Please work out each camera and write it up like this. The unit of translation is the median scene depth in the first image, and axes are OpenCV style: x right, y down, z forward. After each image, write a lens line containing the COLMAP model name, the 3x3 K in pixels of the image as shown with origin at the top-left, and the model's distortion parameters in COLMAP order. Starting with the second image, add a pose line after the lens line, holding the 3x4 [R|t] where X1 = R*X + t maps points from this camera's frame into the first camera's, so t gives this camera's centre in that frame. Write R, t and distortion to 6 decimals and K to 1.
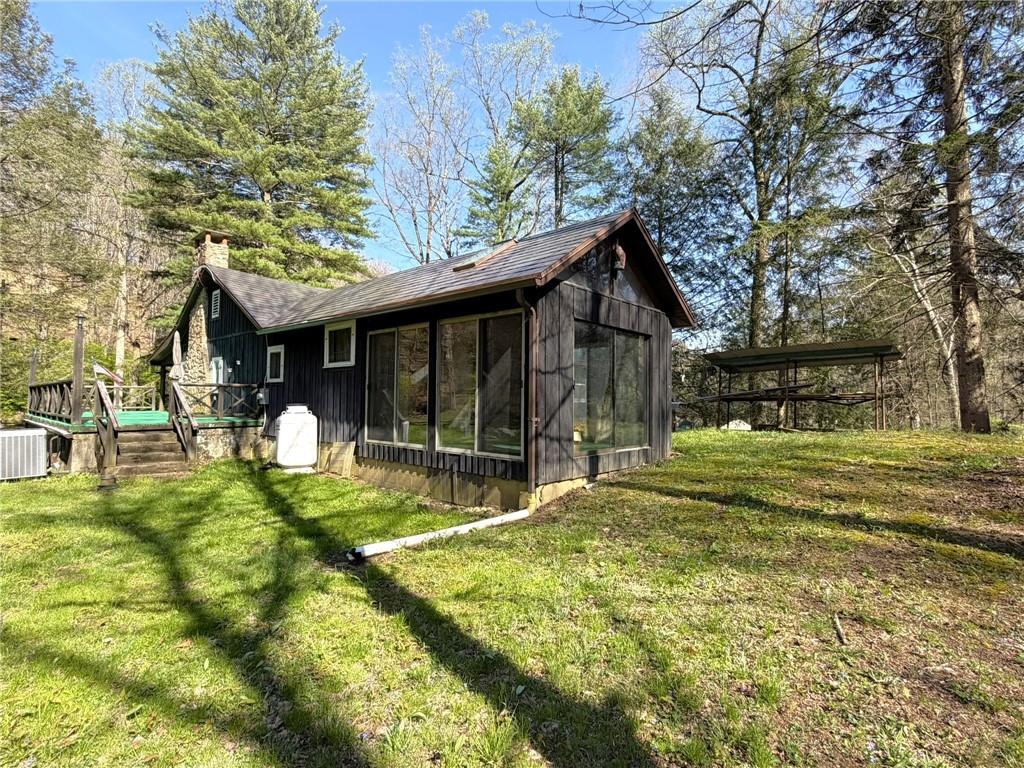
lens RADIAL K [[505.8, 0, 512.0], [0, 505.8, 384.0], [0, 0, 1]] dist [-0.000668, -0.000196]
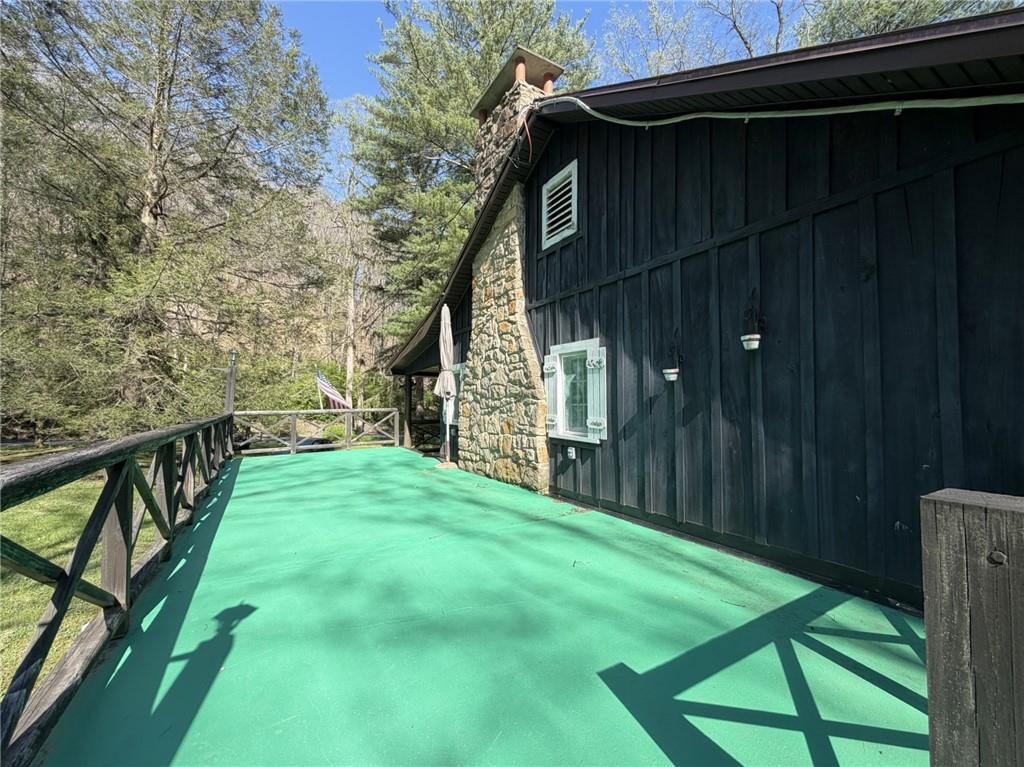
lens RADIAL K [[411.8, 0, 512.0], [0, 411.8, 383.5], [0, 0, 1]] dist [0.000149, 0.000010]
pose [[0.959357, -0.025517, -0.281039, -0.486767], [0.021369, 0.999613, -0.017818, -0.016020], [0.281385, 0.011088, 0.959531, 0.625903]]
